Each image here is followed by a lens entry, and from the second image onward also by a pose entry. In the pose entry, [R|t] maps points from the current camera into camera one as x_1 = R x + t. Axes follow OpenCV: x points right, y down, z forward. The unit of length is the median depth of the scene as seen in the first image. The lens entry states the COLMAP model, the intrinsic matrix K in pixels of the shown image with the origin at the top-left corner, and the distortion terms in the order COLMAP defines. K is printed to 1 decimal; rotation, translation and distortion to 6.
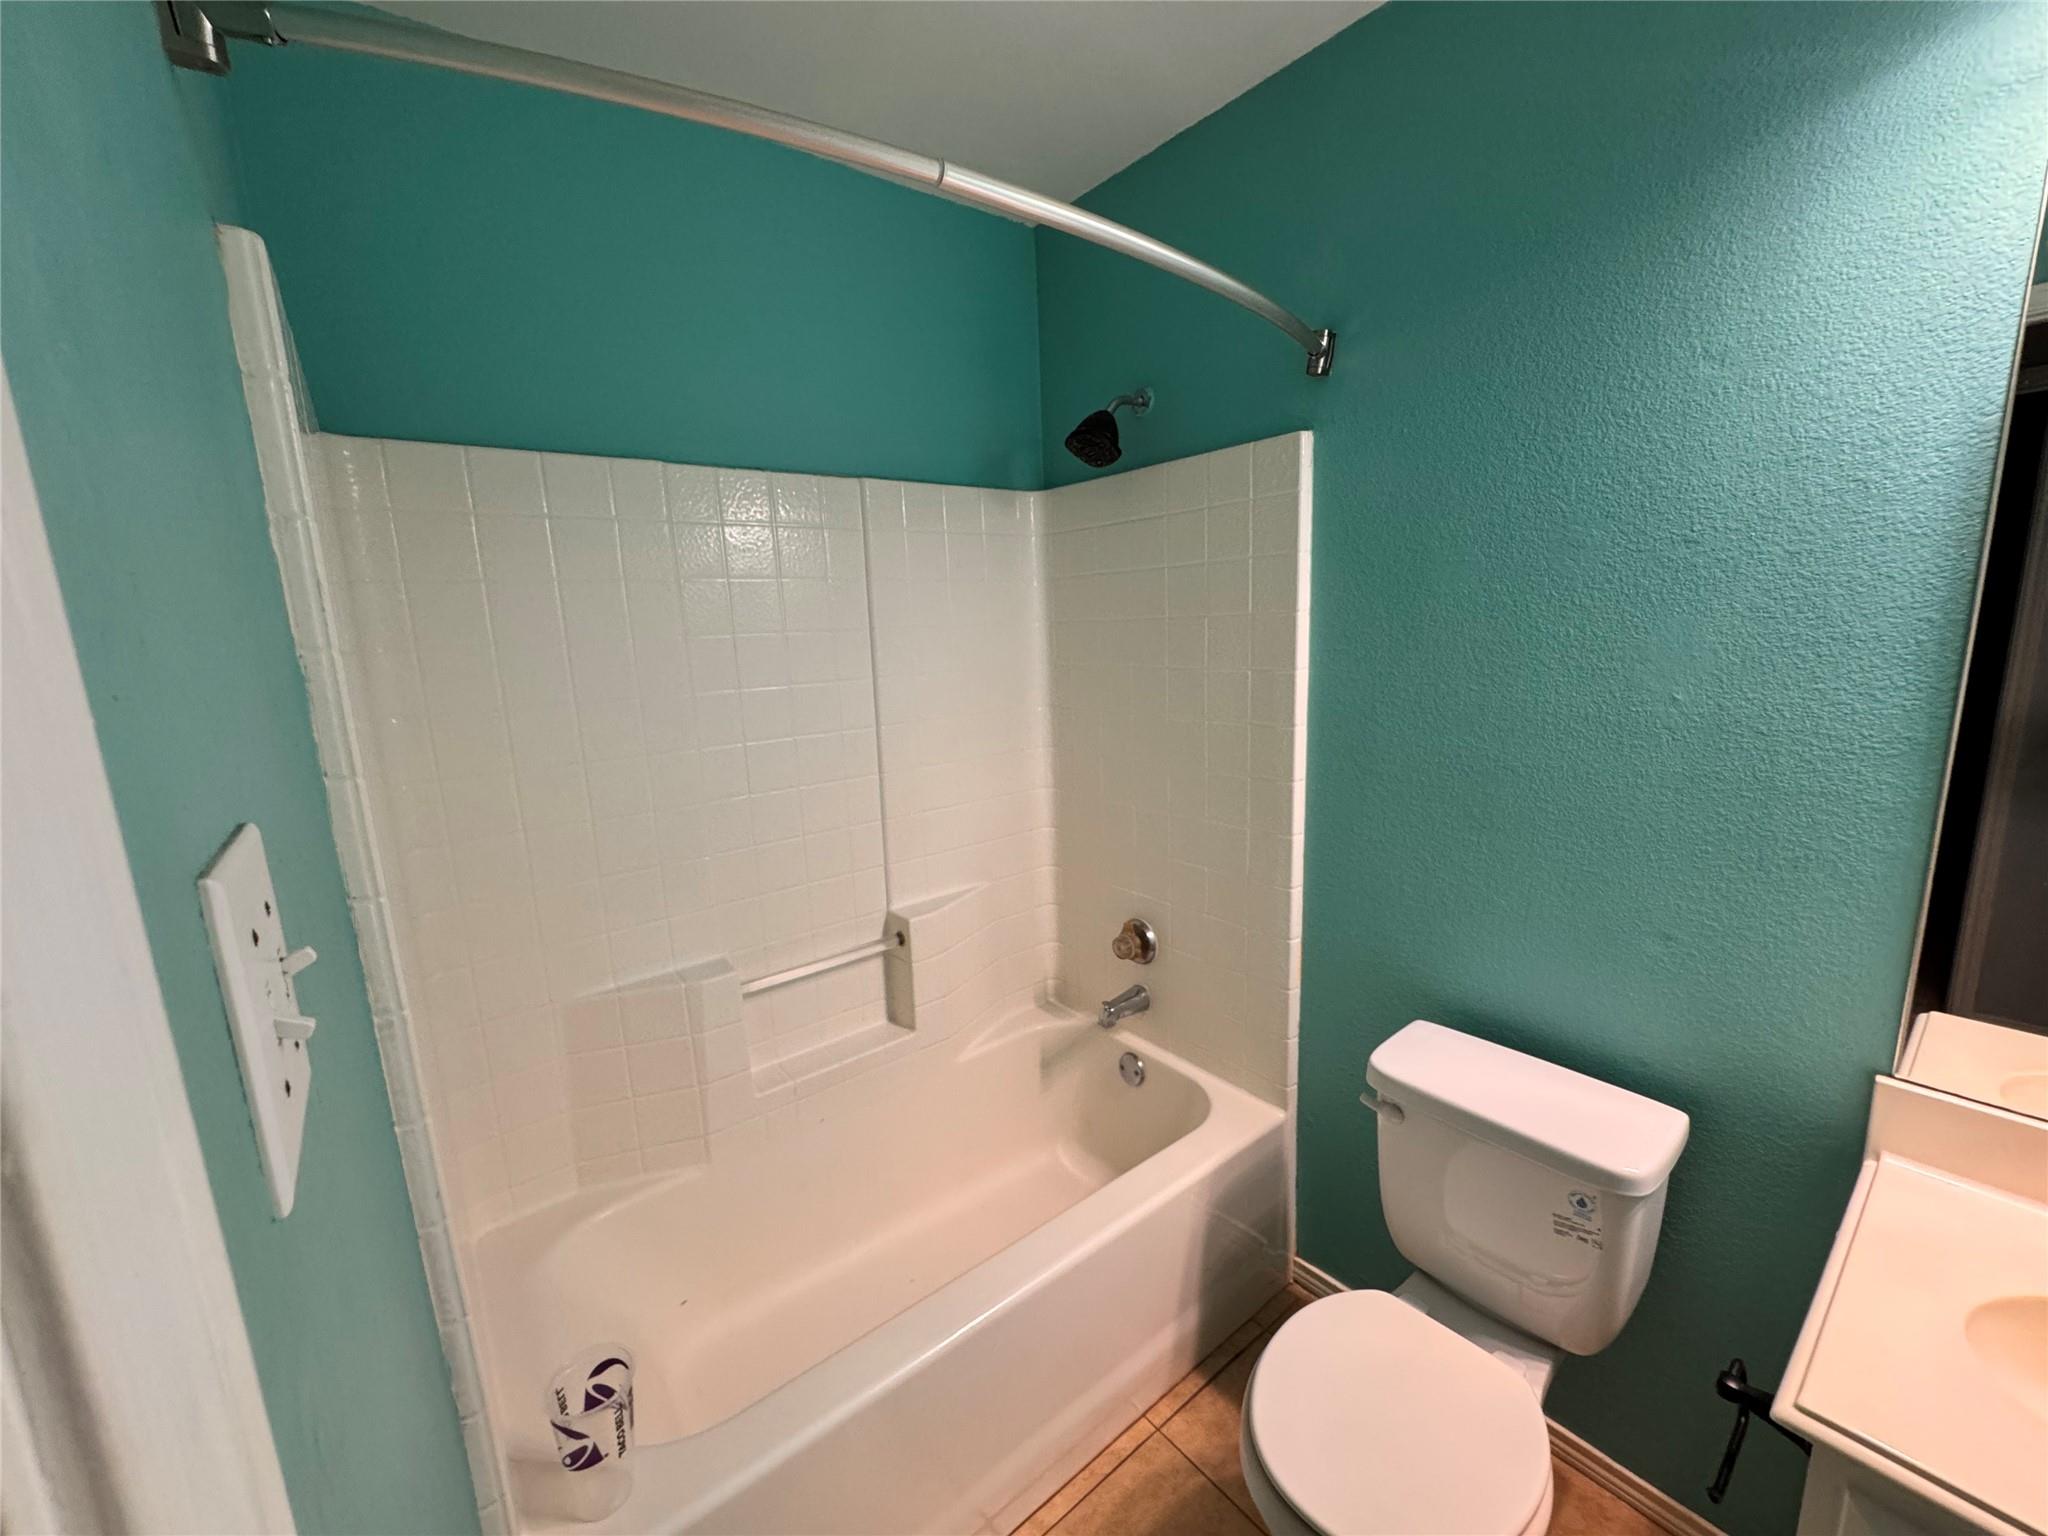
lens RADIAL K [[814.9, 0, 1024.3], [0, 814.9, 769.6], [0, 0, 1]] dist [-0.013062, 0.000088]
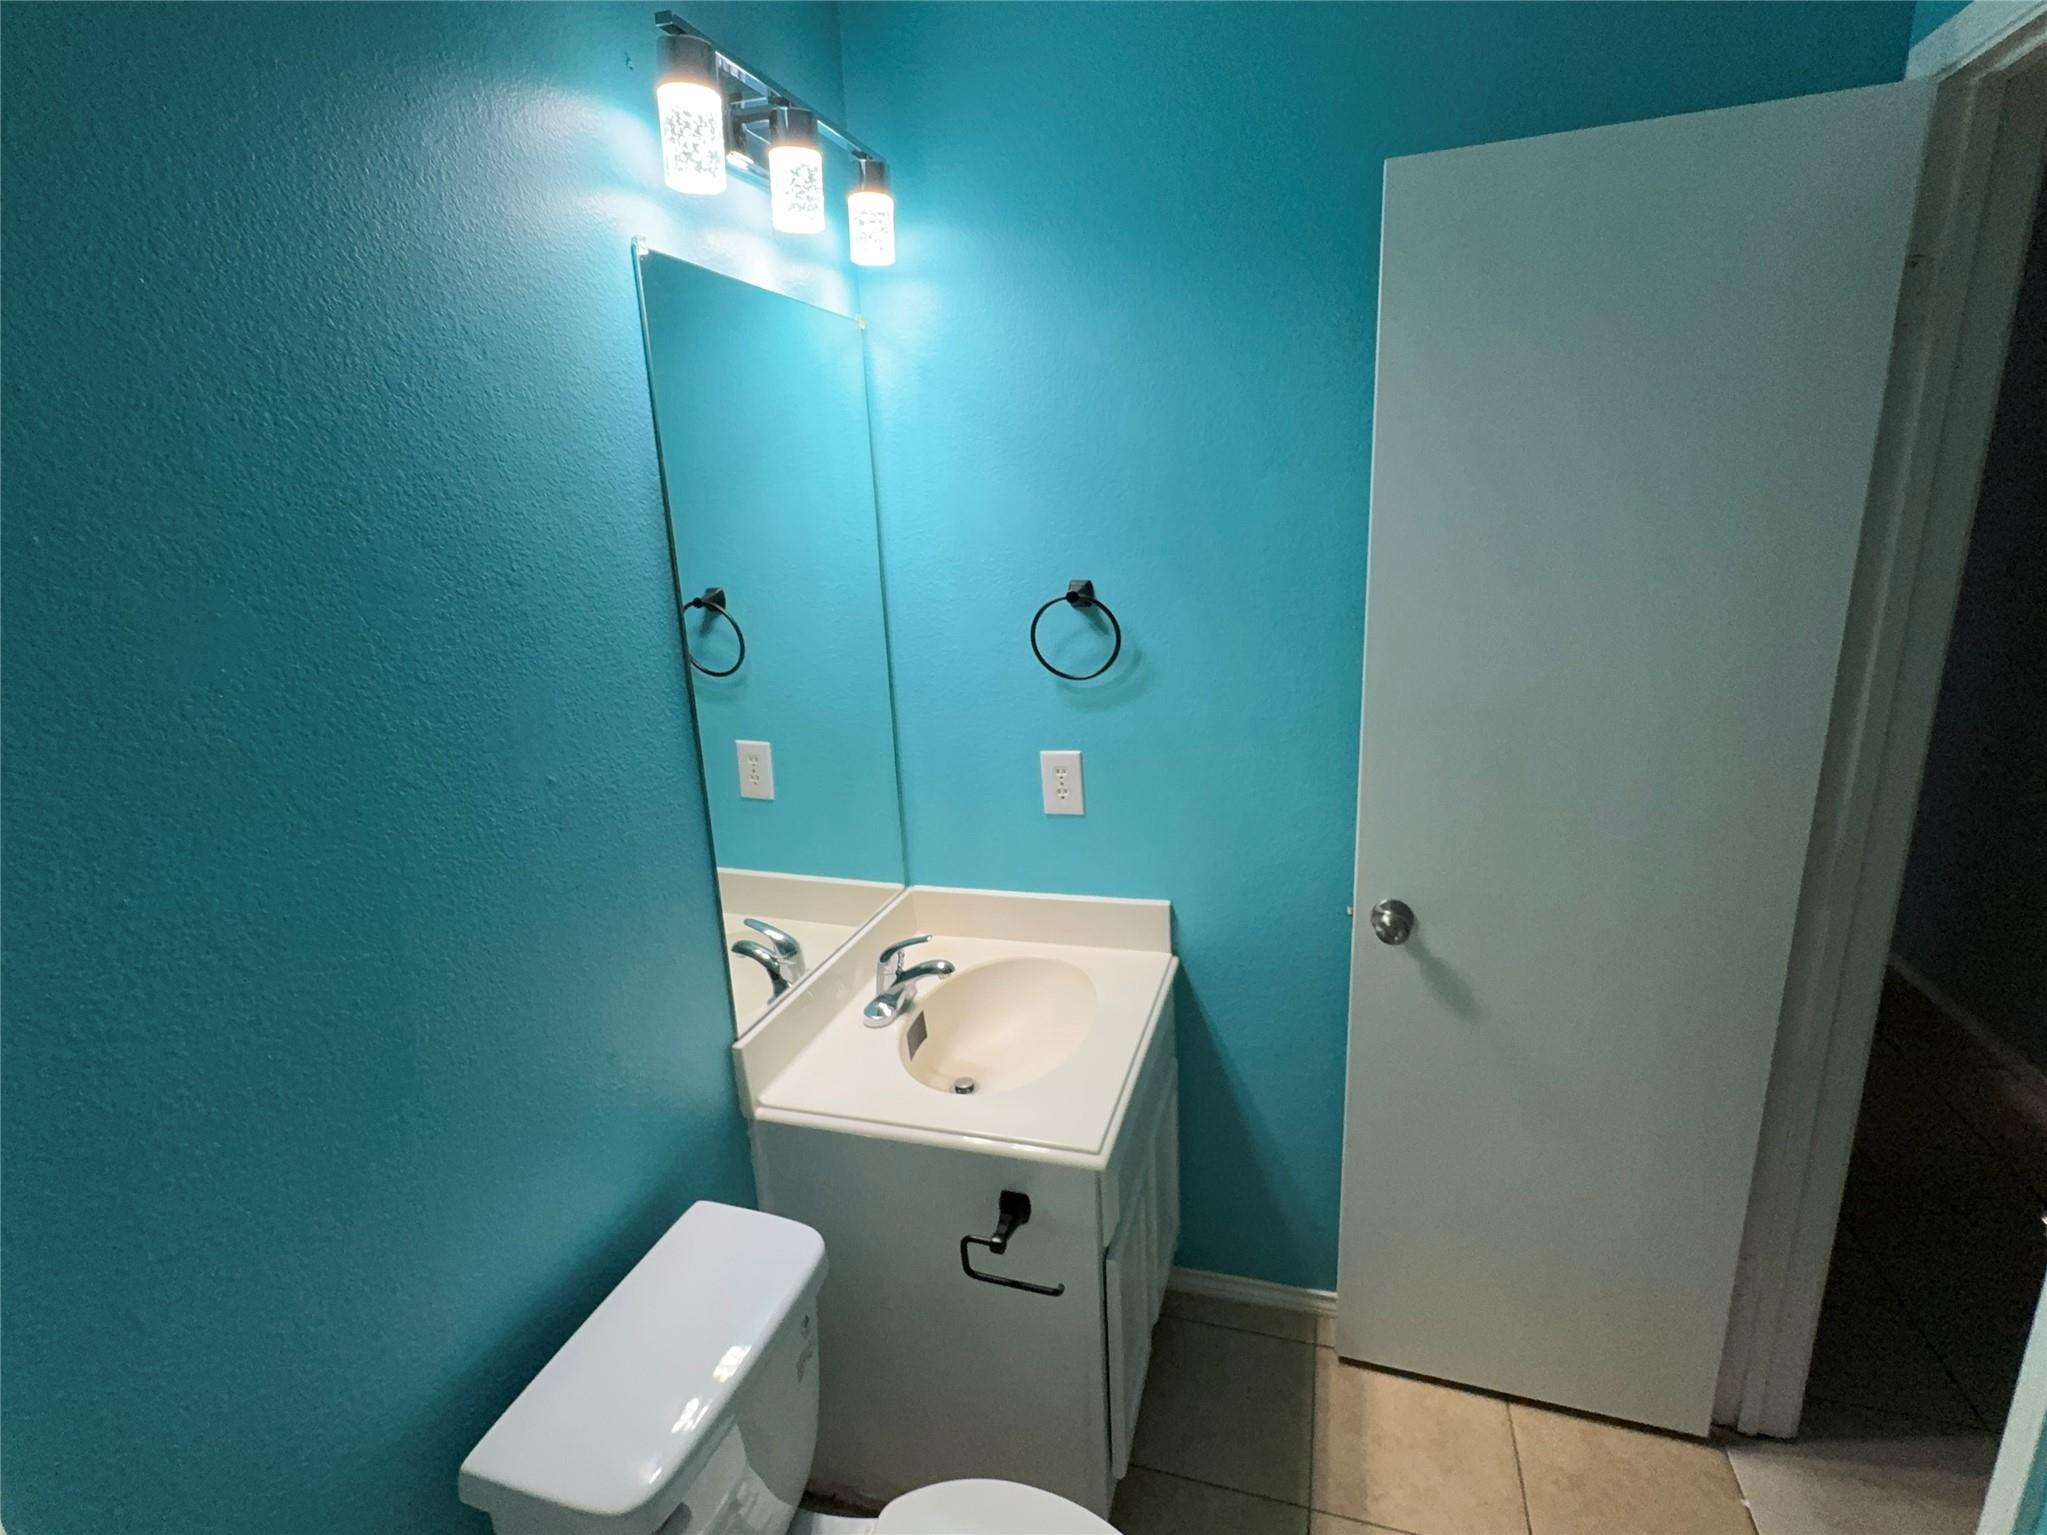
lens RADIAL K [[998.7, 0, 1023.9], [0, 998.7, 772.7], [0, 0, 1]] dist [-0.000902, -0.000190]
pose [[-0.566208, -0.152680, 0.809999, -0.229927], [0.209503, 0.923765, 0.320572, -0.302712], [-0.797194, 0.351207, -0.491056, 1.082479]]
